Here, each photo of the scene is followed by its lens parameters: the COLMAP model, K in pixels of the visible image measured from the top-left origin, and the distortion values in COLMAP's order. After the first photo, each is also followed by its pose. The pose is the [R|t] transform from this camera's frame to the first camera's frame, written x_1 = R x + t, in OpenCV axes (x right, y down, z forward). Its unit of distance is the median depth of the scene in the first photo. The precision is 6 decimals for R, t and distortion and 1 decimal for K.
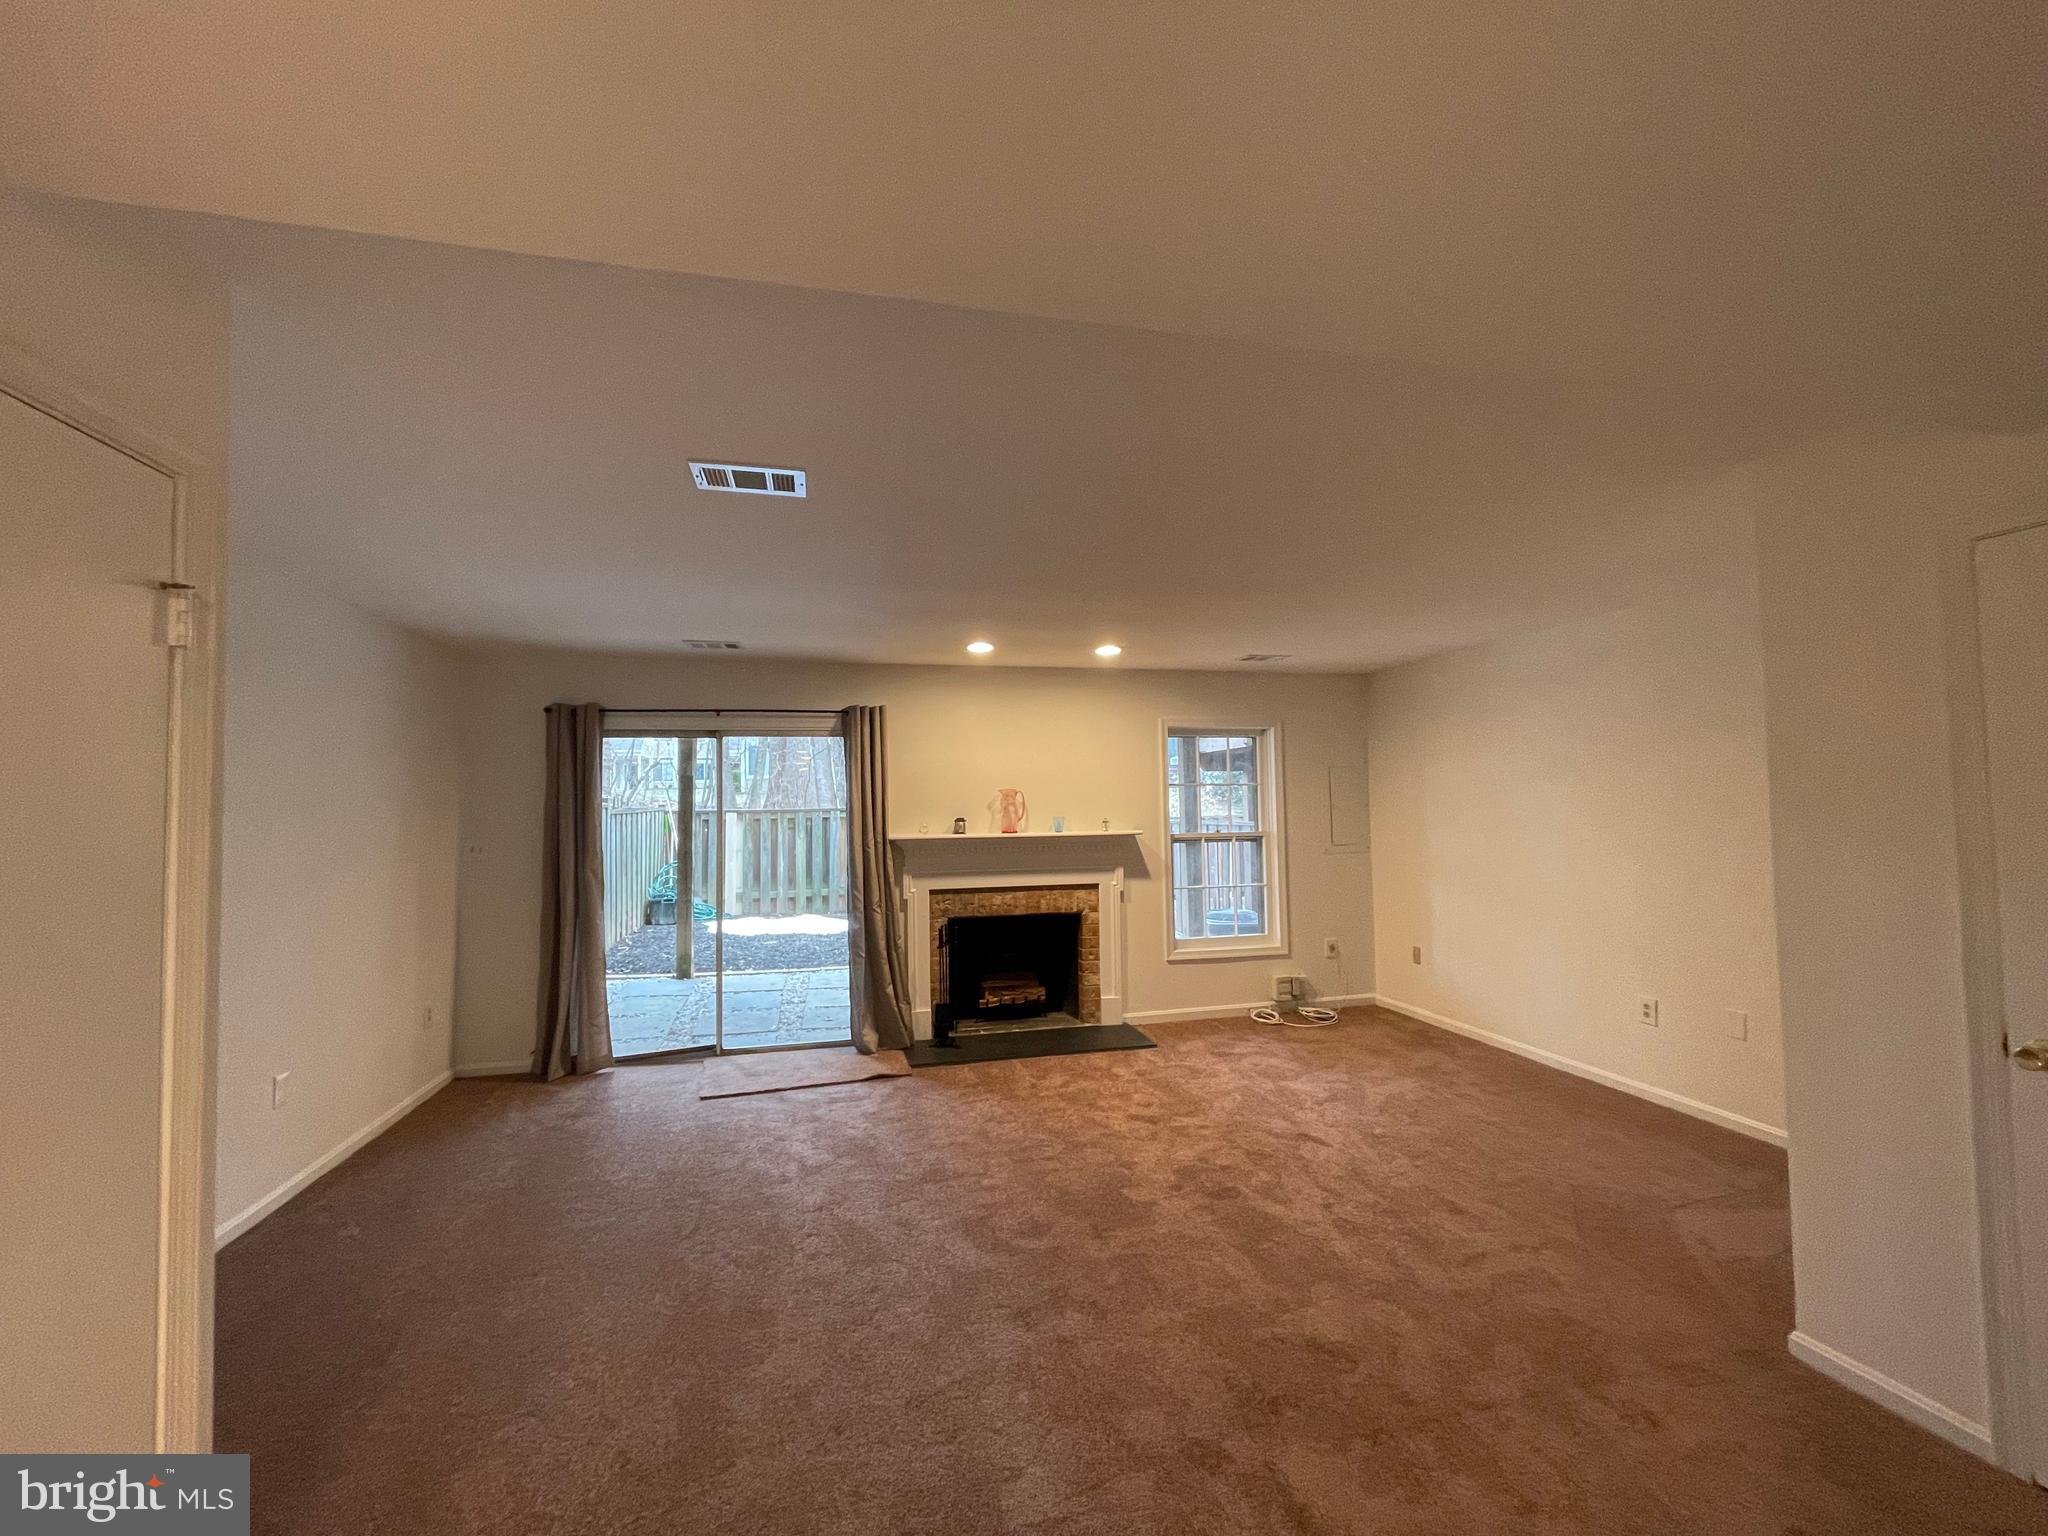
lens RADIAL K [[831.6, 0, 1020.5], [0, 831.6, 771.9], [0, 0, 1]] dist [-0.001874, -0.000320]
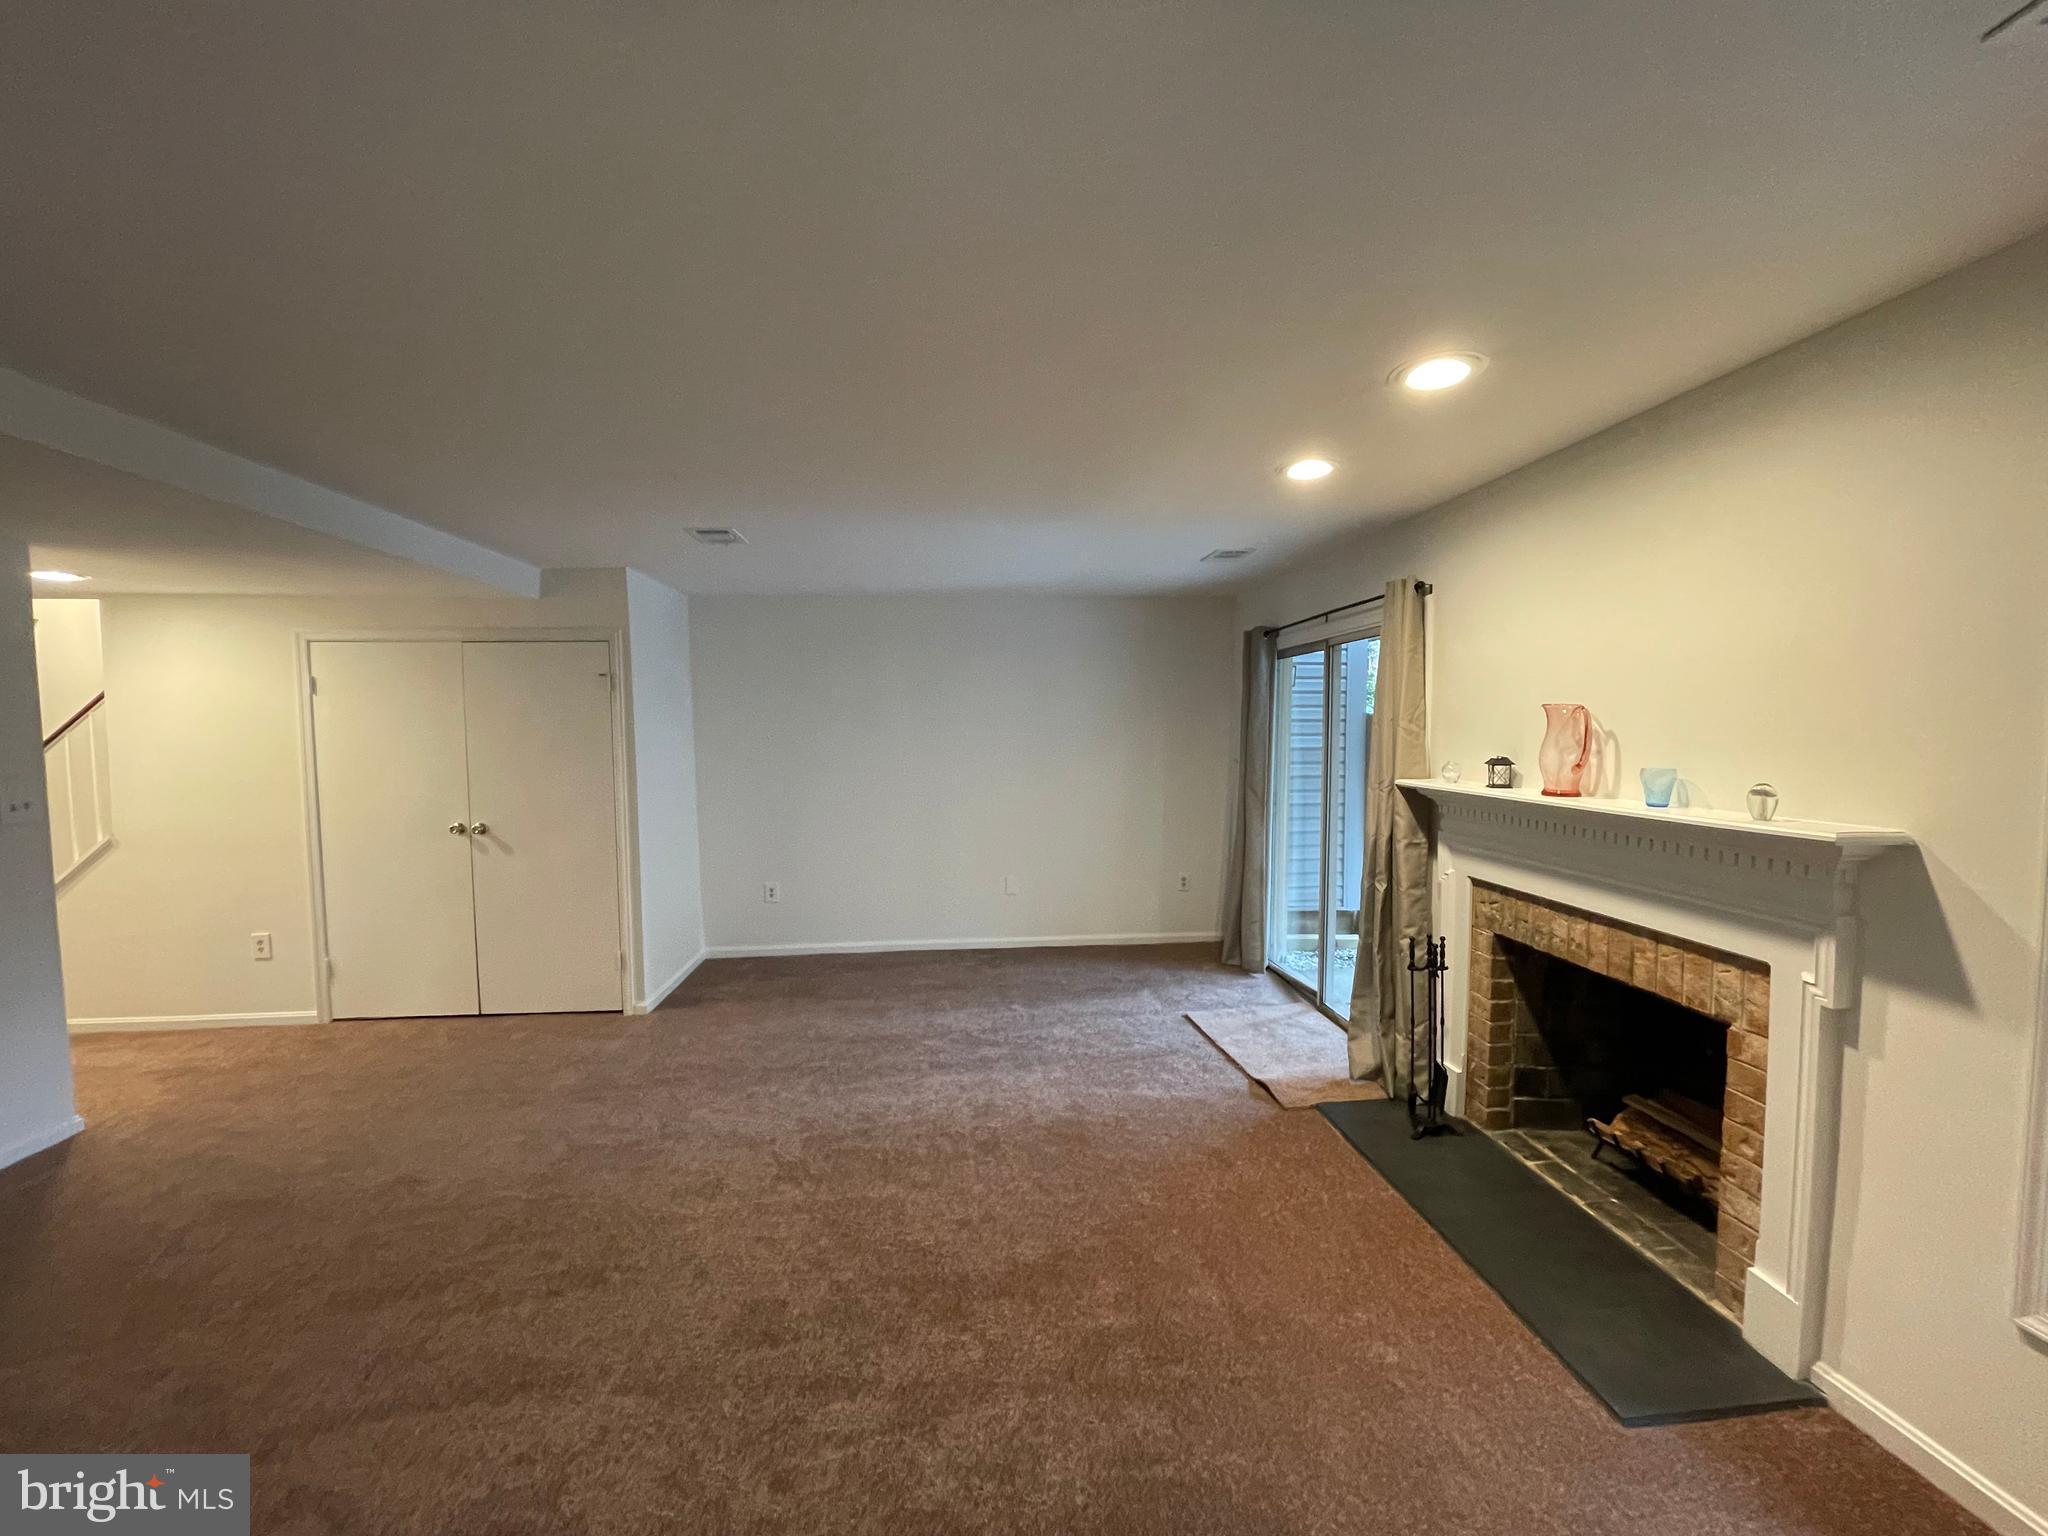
lens RADIAL K [[831.6, 0, 1020.5], [0, 831.6, 771.9], [0, 0, 1]] dist [-0.001874, -0.000320]
pose [[-0.139338, 0.075241, -0.987382, 0.501977], [0.049118, 0.996407, 0.068997, 0.010969], [0.989026, -0.038884, -0.142533, 0.756054]]
